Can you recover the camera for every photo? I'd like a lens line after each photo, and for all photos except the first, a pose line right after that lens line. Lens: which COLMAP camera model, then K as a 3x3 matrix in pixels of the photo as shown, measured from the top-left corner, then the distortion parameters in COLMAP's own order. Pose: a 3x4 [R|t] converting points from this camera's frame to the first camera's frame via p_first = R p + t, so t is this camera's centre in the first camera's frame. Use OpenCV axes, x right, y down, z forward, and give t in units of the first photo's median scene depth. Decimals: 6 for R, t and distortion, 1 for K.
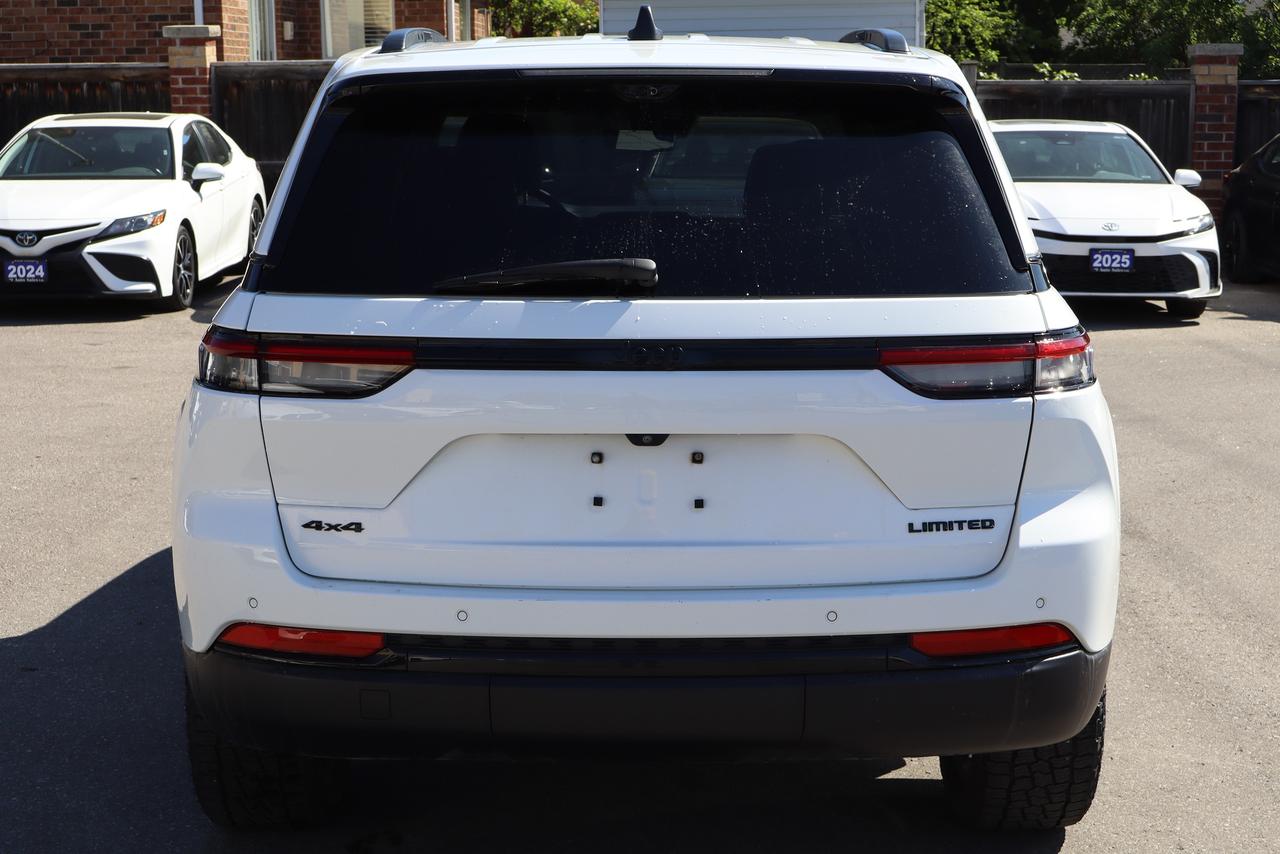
lens RADIAL K [[2072.3, 0, 637.8], [0, 2072.3, 422.7], [0, 0, 1]] dist [0.047164, 0.000000]
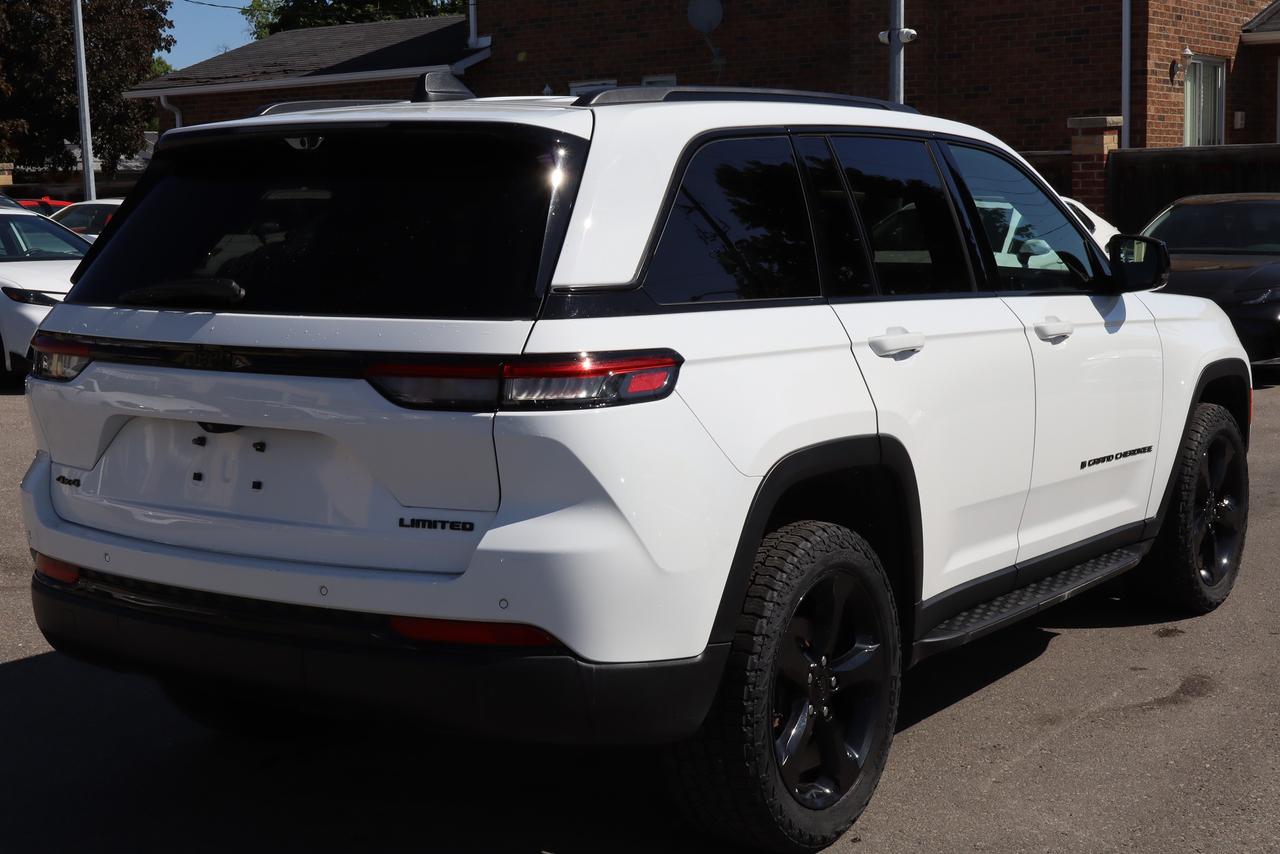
lens RADIAL K [[1894.6, 0, 638.7], [0, 1894.6, 429.5], [0, 0, 1]] dist [-0.036722, 0.000000]
pose [[0.832027, 0.063368, -0.551103, 0.800835], [-0.079384, 0.996830, -0.005230, -0.004627], [0.549025, 0.048100, 0.834421, 0.207446]]
